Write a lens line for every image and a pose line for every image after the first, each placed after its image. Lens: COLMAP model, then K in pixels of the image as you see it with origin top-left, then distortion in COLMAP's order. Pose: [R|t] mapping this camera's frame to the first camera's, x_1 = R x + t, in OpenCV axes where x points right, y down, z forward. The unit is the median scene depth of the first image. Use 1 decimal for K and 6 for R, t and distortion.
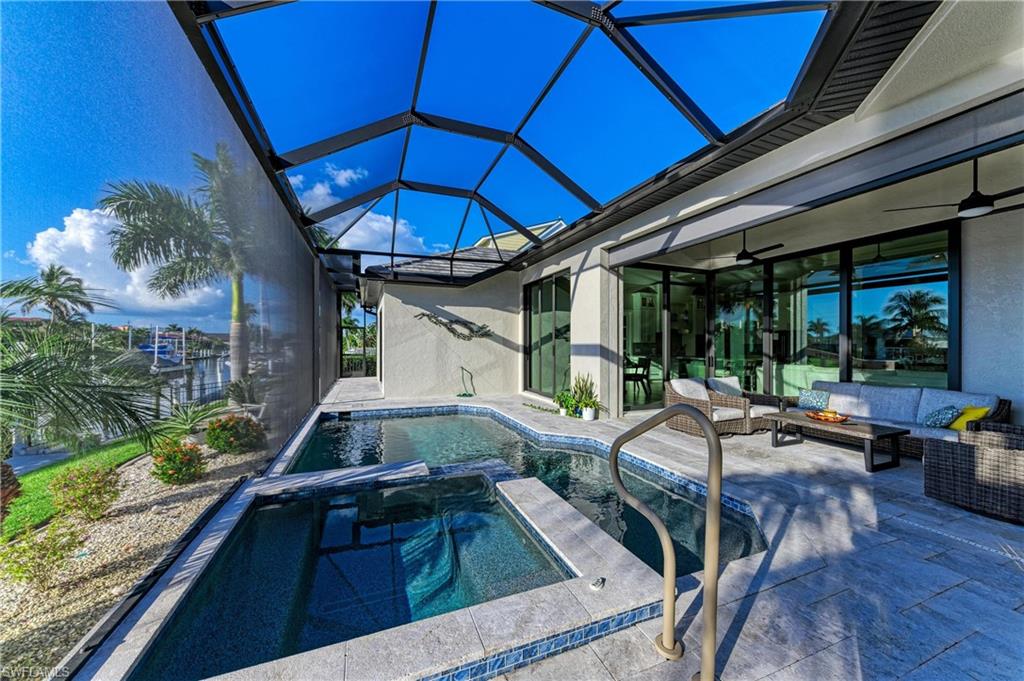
lens RADIAL K [[368.4, 0, 514.4], [0, 368.4, 342.0], [0, 0, 1]] dist [0.007913, 0.000024]
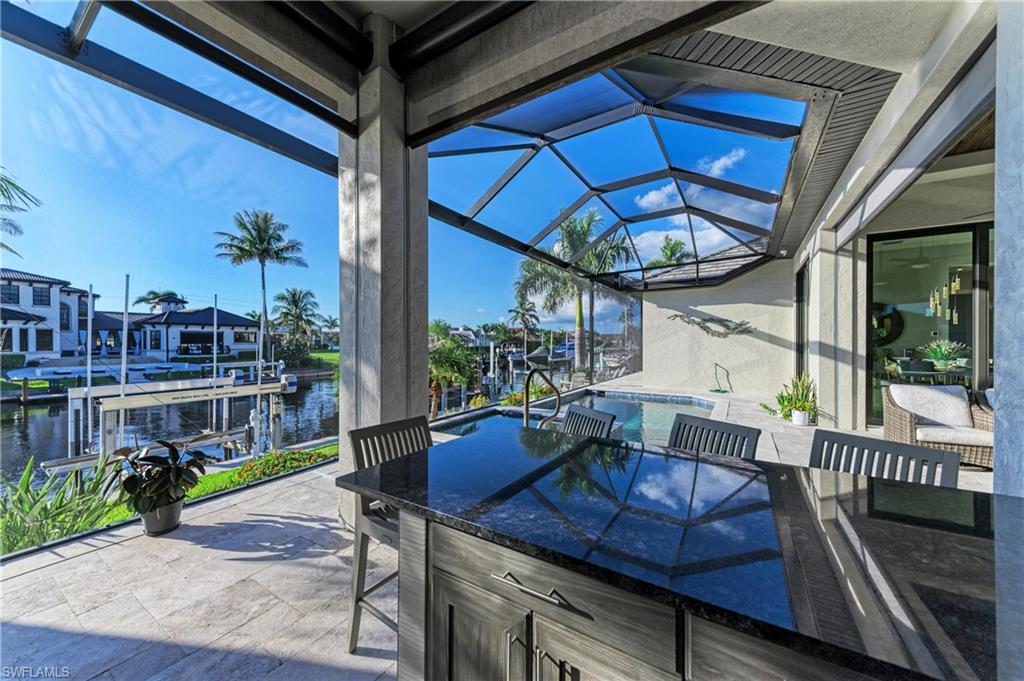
lens RADIAL K [[368.4, 0, 507.9], [0, 368.4, 343.8], [0, 0, 1]] dist [0.007913, 0.000024]
pose [[0.584208, -0.001802, -0.811602, 0.350132], [0.009741, 0.999941, 0.004792, 0.001559], [0.811546, -0.010705, 0.584191, -0.076028]]
